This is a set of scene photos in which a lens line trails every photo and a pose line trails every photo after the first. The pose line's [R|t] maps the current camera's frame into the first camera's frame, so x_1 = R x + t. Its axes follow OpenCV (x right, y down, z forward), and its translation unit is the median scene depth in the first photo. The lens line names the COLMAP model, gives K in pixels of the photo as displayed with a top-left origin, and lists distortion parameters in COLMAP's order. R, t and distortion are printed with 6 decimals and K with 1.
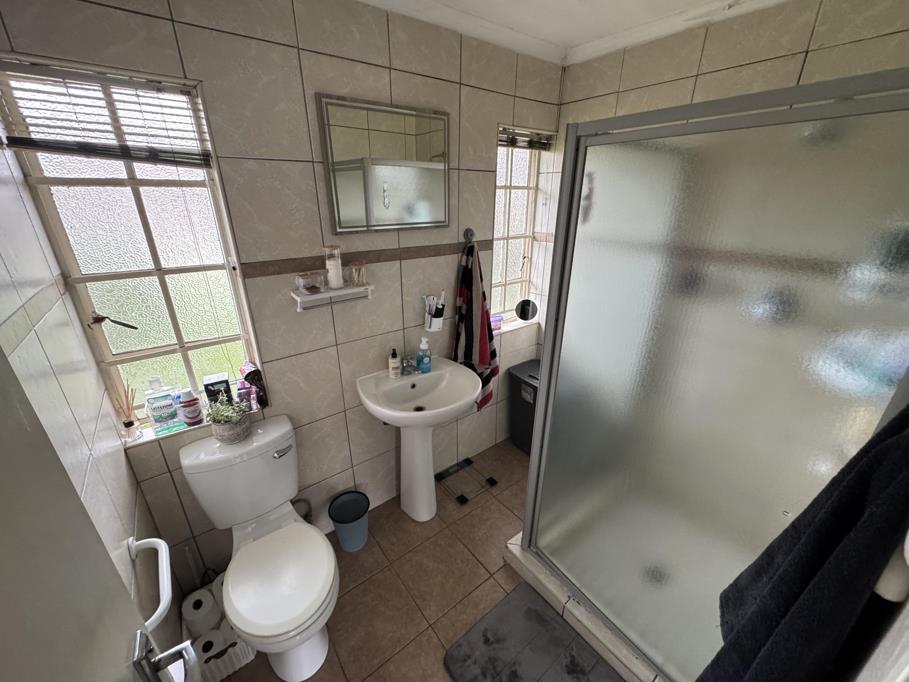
lens RADIAL K [[360.6, 0, 454.5], [0, 360.6, 341.0], [0, 0, 1]] dist [-0.002089, 0.000044]
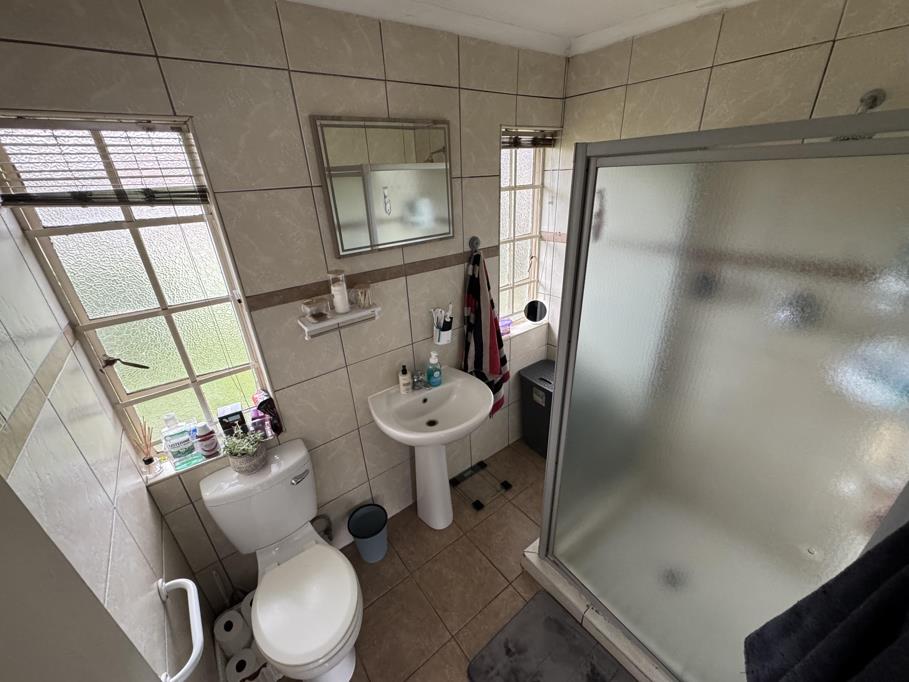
lens RADIAL K [[360.6, 0, 454.5], [0, 360.6, 341.0], [0, 0, 1]] dist [-0.002089, 0.000044]
pose [[0.998898, -0.041755, -0.021423, -0.004900], [0.042809, 0.997762, 0.051368, -0.107811], [0.019230, -0.052229, 0.998450, 0.016794]]
